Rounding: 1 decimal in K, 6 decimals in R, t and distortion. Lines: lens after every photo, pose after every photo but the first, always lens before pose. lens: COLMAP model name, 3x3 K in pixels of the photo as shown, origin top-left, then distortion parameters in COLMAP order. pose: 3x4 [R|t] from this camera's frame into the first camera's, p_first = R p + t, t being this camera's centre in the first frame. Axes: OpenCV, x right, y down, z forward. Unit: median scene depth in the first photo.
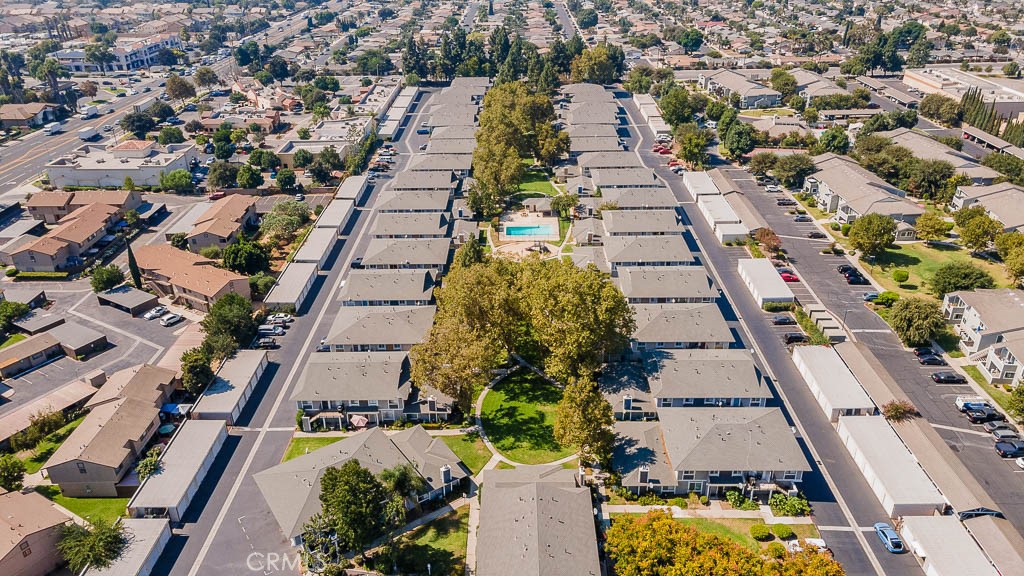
lens RADIAL K [[739.3, 0, 512.0], [0, 739.3, 288.0], [0, 0, 1]] dist [0.000456, 0.000095]
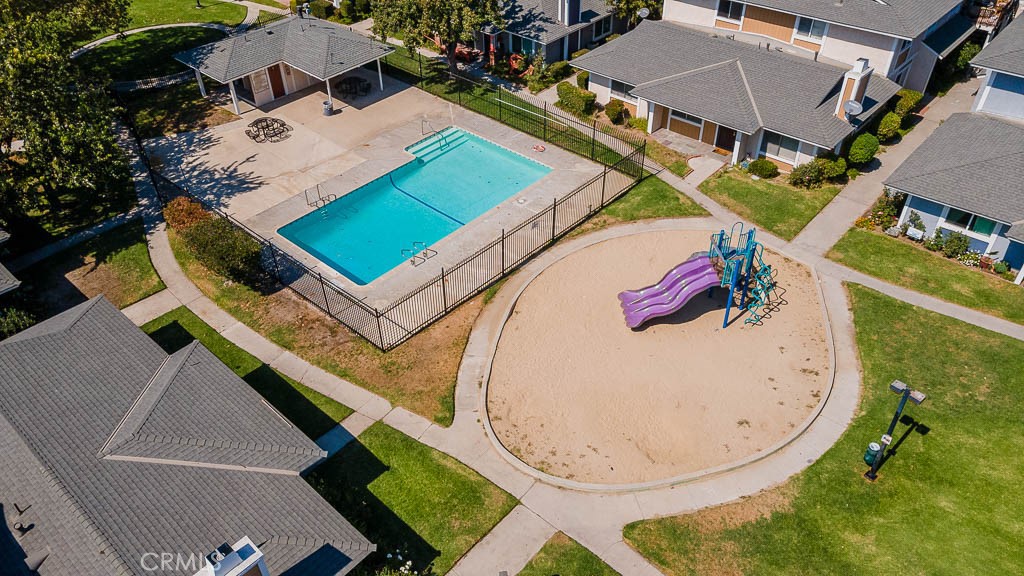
lens RADIAL K [[739.3, 0, 512.0], [0, 739.3, 288.0], [0, 0, 1]] dist [0.000456, 0.000095]
pose [[0.664605, -0.471677, 0.579501, -0.074090], [0.340476, 0.881544, 0.327043, -0.106859], [-0.665114, -0.020048, 0.746473, 0.837858]]
